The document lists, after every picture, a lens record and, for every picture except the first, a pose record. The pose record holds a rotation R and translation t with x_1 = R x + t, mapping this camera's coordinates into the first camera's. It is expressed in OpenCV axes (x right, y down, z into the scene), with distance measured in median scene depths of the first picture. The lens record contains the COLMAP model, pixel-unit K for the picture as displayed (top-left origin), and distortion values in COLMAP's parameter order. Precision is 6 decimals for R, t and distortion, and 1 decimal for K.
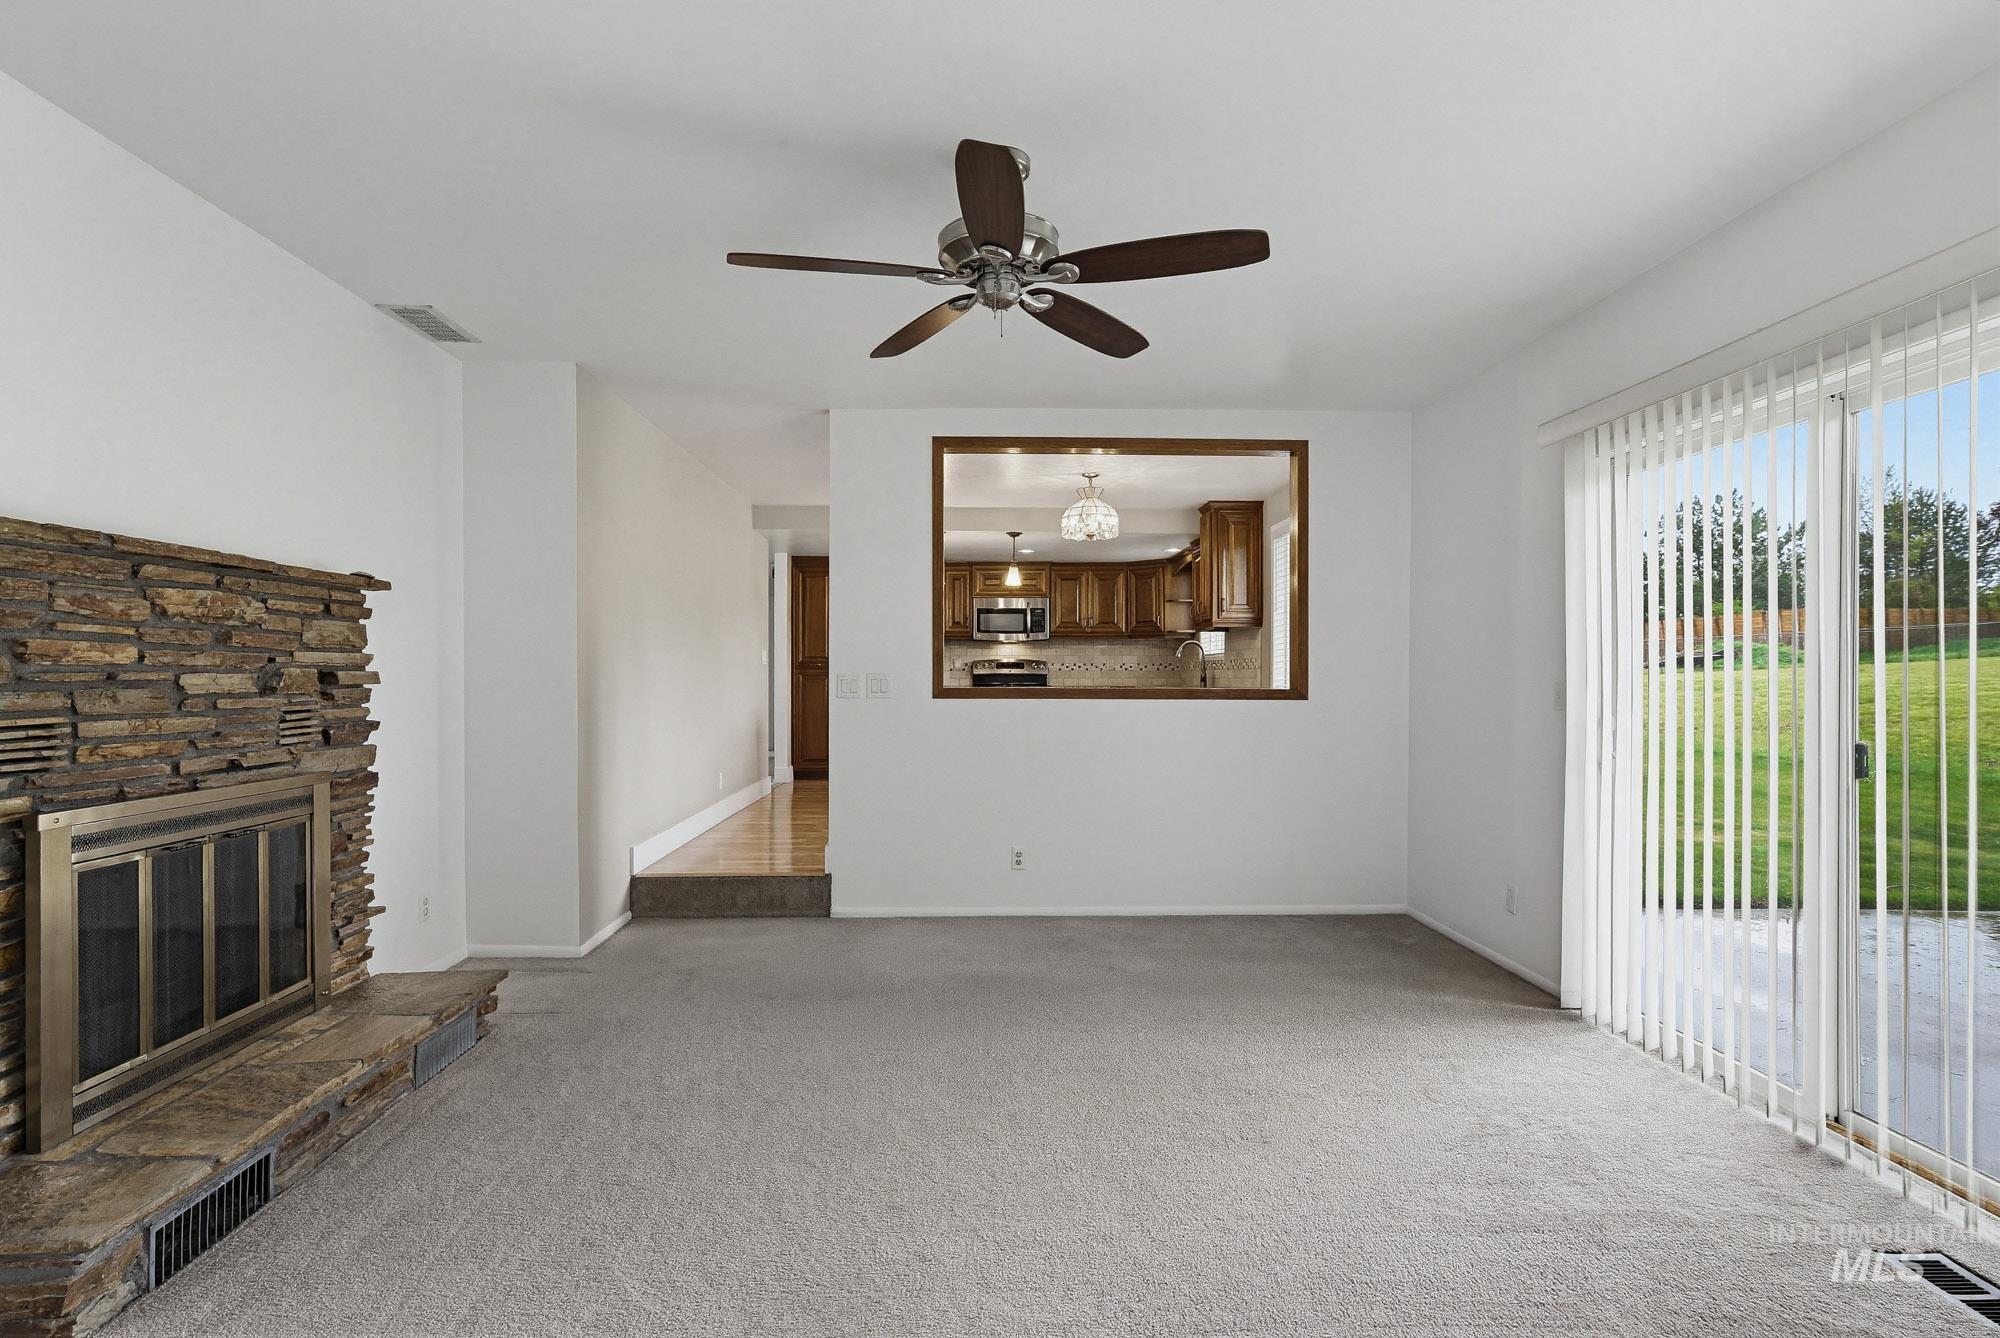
lens RADIAL K [[1011.4, 0, 1000.0], [0, 1011.4, 669.0], [0, 0, 1]] dist [0.001651, 0.000124]
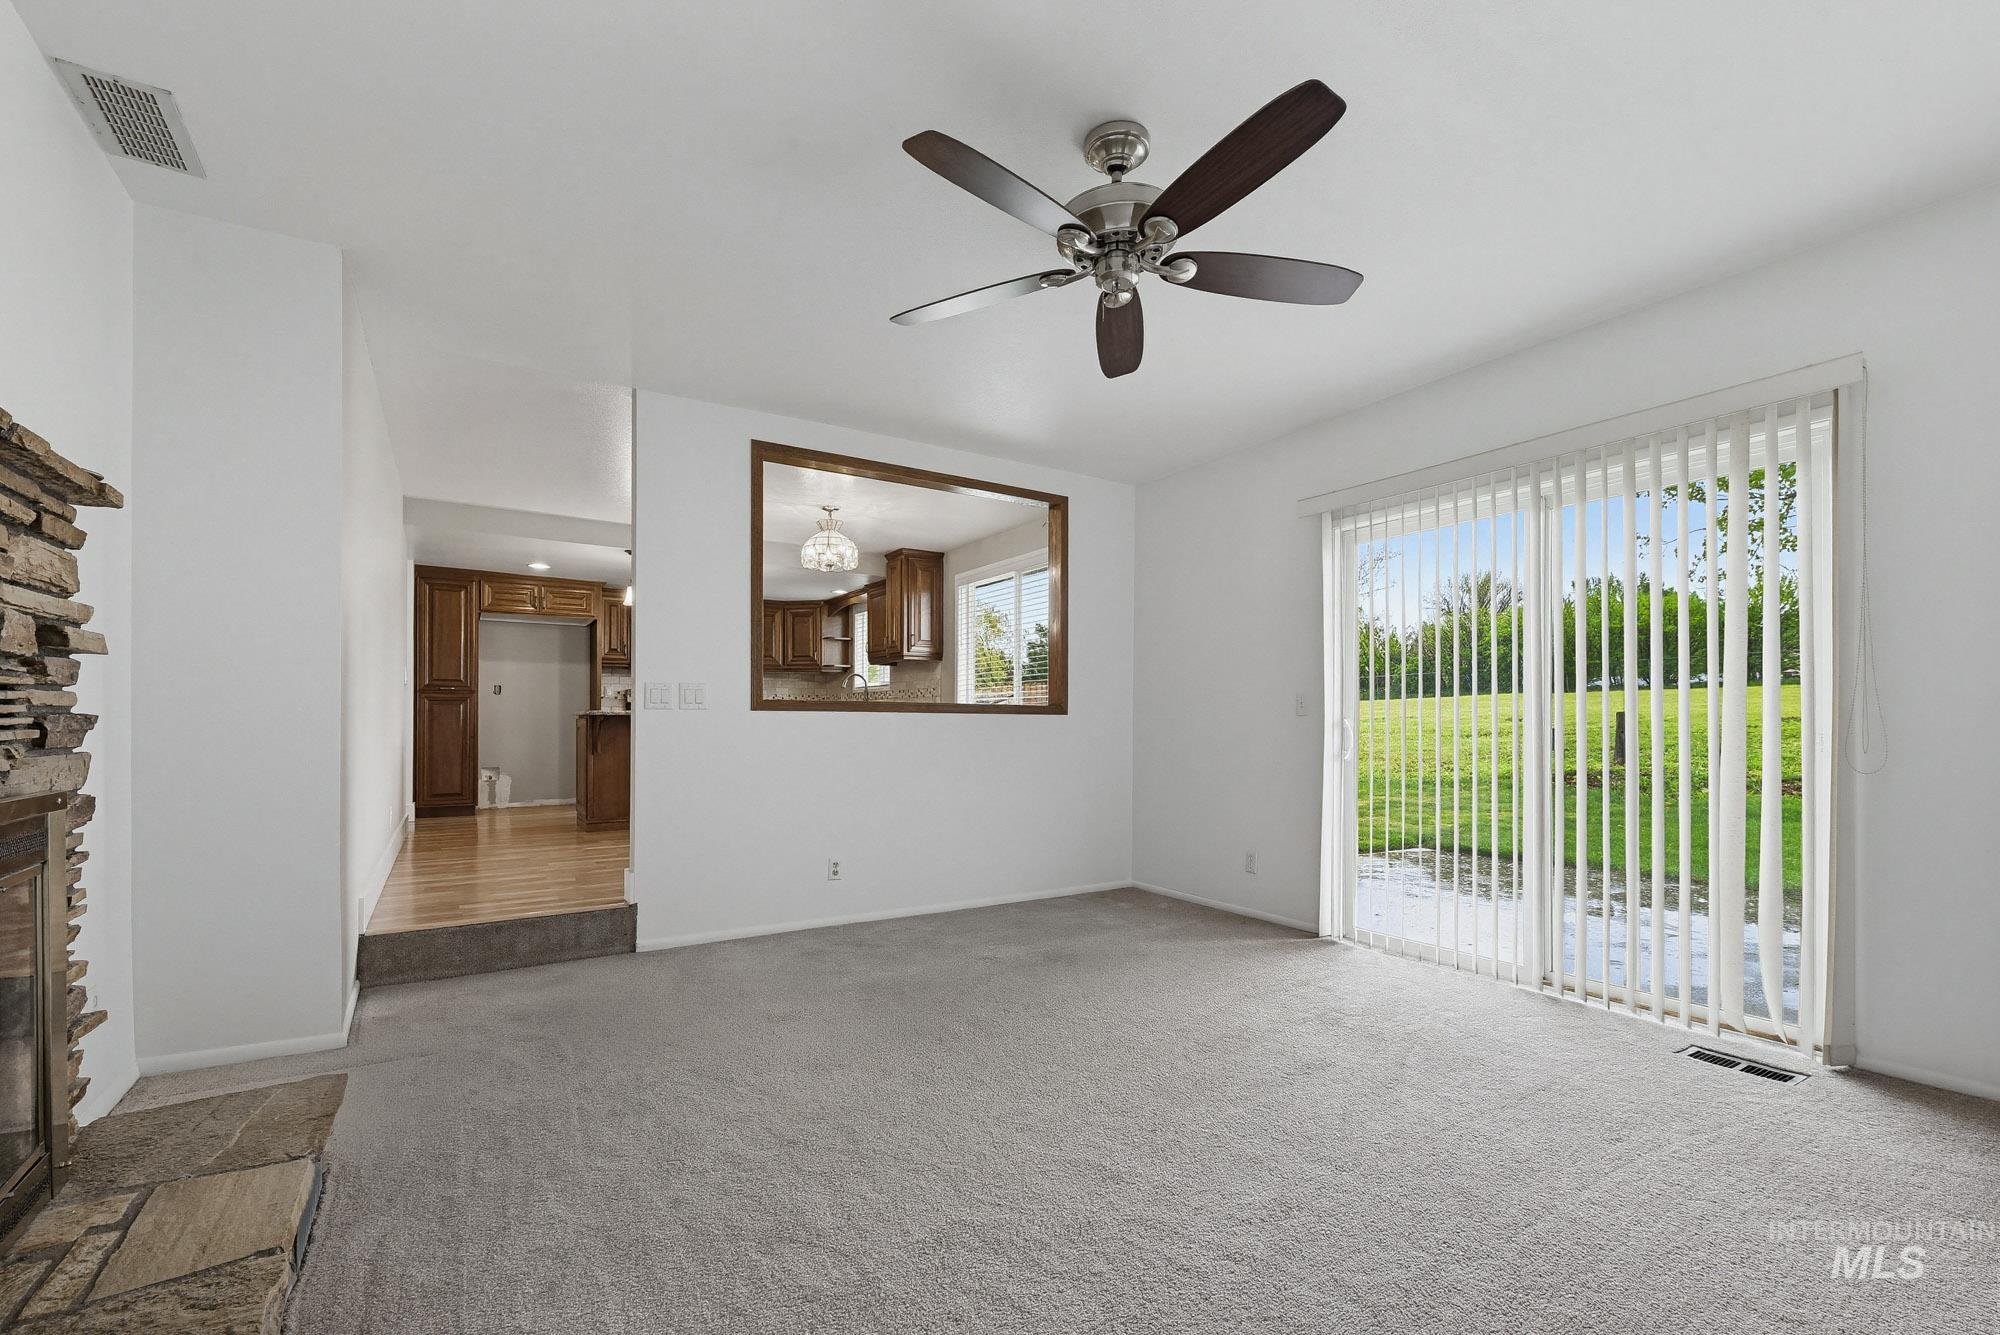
lens RADIAL K [[854.4, 0, 1001.8], [0, 854.4, 712.2], [0, 0, 1]] dist [0.001246, -0.000103]
pose [[0.857901, 0.008148, 0.513751, -0.377606], [-0.006132, 0.999965, -0.005619, 0.046016], [-0.513779, 0.001670, 0.857921, 0.241904]]
